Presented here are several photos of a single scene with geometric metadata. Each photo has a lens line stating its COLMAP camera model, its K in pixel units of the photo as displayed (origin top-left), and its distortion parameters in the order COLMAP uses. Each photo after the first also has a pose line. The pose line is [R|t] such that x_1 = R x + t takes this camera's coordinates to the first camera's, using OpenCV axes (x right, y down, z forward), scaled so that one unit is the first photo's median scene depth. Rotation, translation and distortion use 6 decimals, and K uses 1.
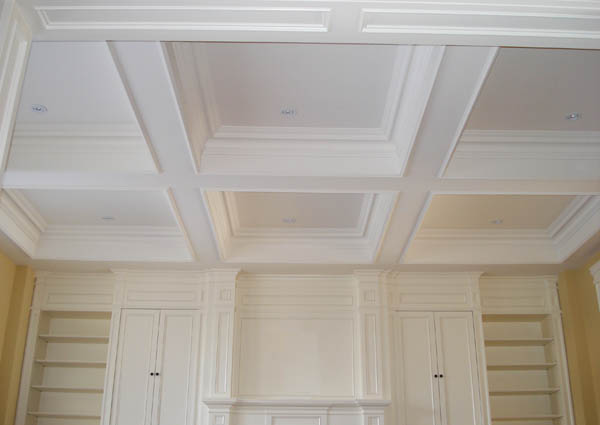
lens RADIAL K [[687.3, 0, 300.0], [0, 687.3, 212.5], [0, 0, 1]] dist [-0.148360, -0.037488]
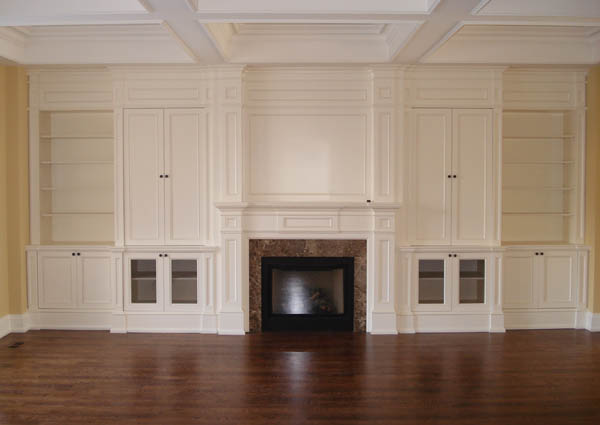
lens RADIAL K [[690.7, 0, 300.0], [0, 690.7, 212.5], [0, 0, 1]] dist [-0.132928, -0.020702]
pose [[0.999851, -0.004787, -0.016593, 0.000132], [0.012098, 0.879838, 0.475119, -0.182685], [0.012325, -0.475249, 0.879765, 0.092168]]
